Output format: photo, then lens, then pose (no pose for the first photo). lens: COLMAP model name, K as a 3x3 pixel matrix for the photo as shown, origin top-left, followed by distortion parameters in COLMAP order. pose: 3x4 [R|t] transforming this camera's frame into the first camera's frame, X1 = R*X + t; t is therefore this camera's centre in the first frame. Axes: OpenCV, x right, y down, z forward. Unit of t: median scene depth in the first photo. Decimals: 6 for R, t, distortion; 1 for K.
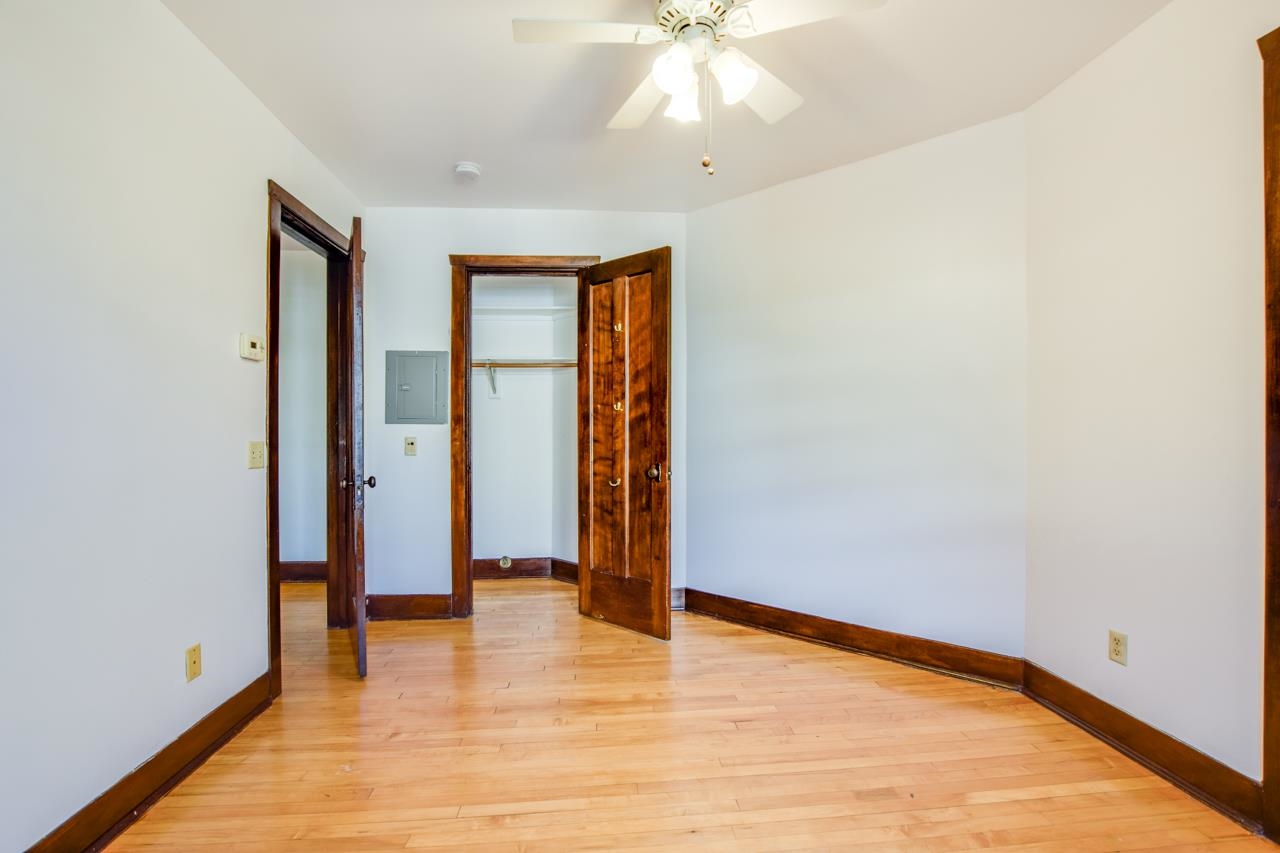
lens RADIAL K [[567.4, 0, 643.2], [0, 567.4, 430.8], [0, 0, 1]] dist [-0.034560, 0.006177]
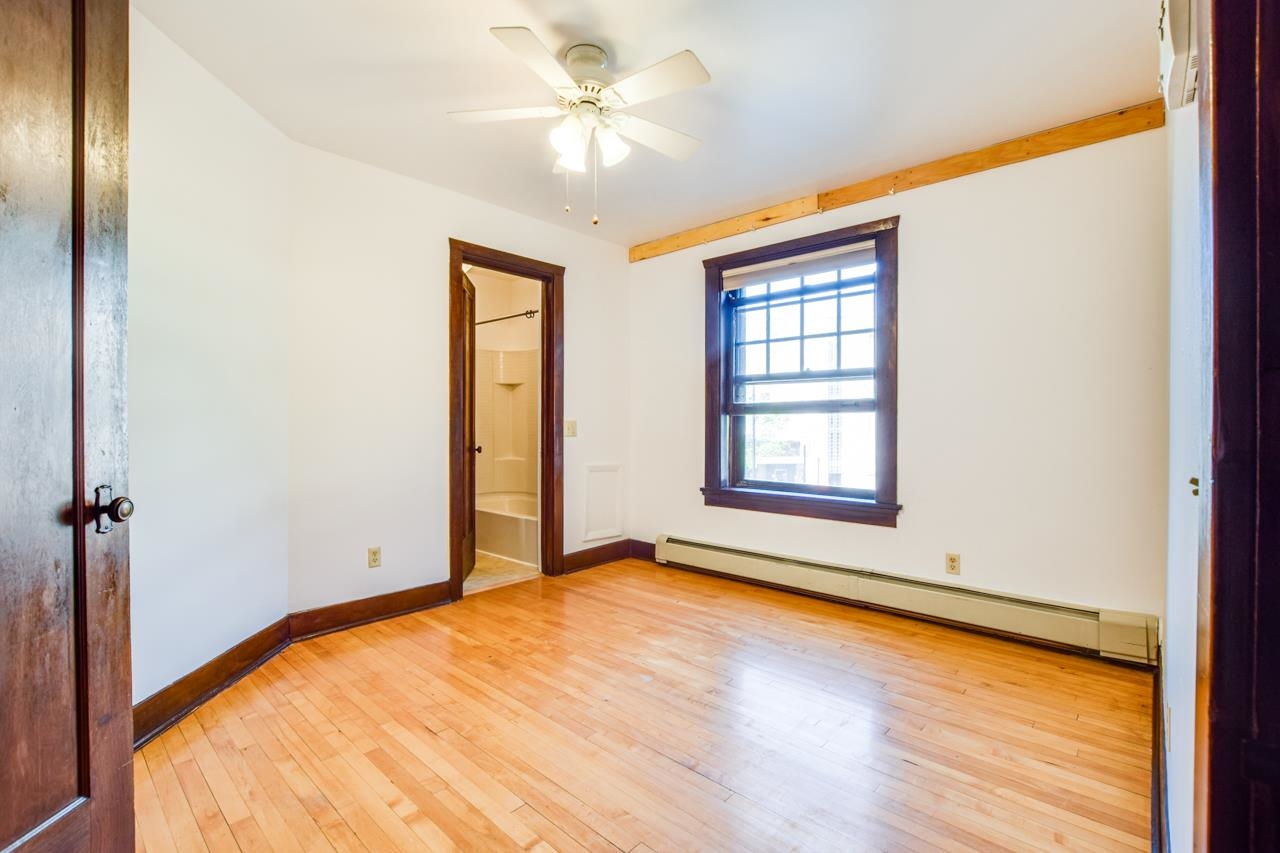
lens RADIAL K [[567.4, 0, 643.2], [0, 567.4, 430.8], [0, 0, 1]] dist [-0.034560, 0.006177]
pose [[-0.678750, -0.007607, 0.734330, -0.654555], [0.002190, 0.999921, 0.012383, 0.015290], [-0.734367, 0.010013, -0.678679, 1.226199]]
